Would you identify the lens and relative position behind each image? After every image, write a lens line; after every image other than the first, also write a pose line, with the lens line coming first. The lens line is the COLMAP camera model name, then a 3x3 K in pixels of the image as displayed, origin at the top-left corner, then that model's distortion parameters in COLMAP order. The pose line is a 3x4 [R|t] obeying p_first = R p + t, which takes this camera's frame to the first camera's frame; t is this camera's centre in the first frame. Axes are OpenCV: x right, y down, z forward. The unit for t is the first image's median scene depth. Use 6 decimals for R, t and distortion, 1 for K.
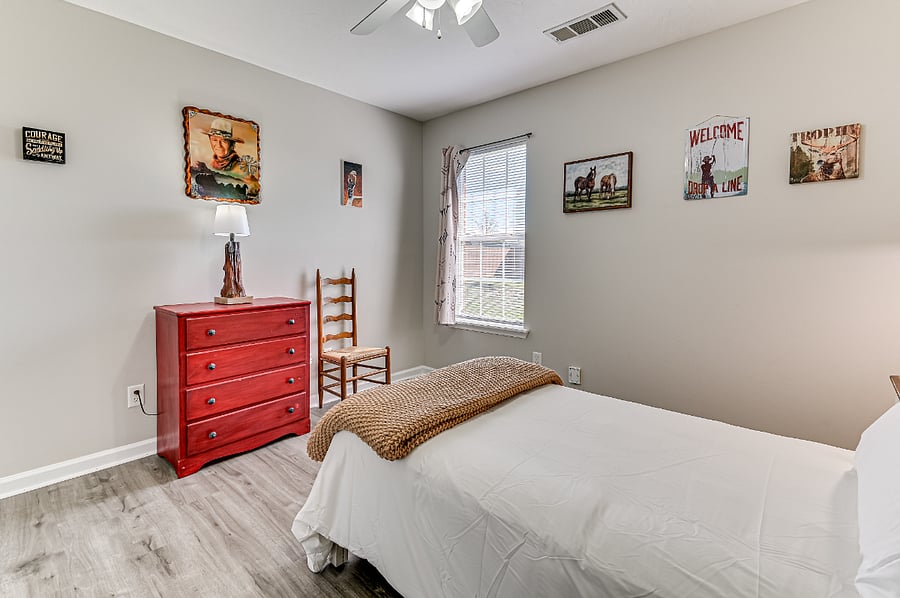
lens RADIAL K [[416.2, 0, 451.3], [0, 416.2, 273.1], [0, 0, 1]] dist [0.025718, -0.000436]
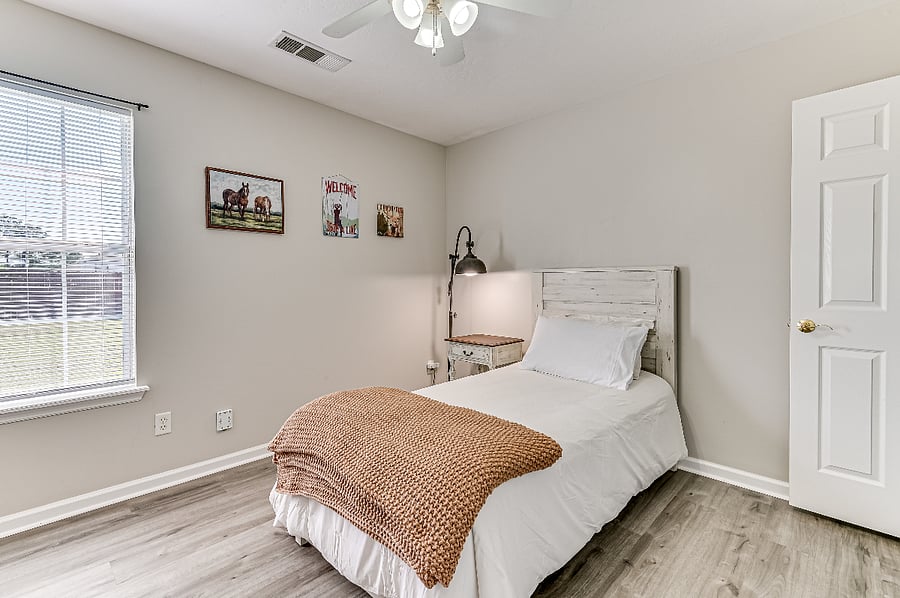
lens RADIAL K [[416.2, 0, 450.3], [0, 416.2, 290.9], [0, 0, 1]] dist [0.025718, -0.000436]
pose [[0.026931, -0.019193, 0.999453, -0.586681], [0.040464, 0.999017, 0.018095, -0.016413], [-0.998818, 0.039954, 0.027681, 0.547825]]
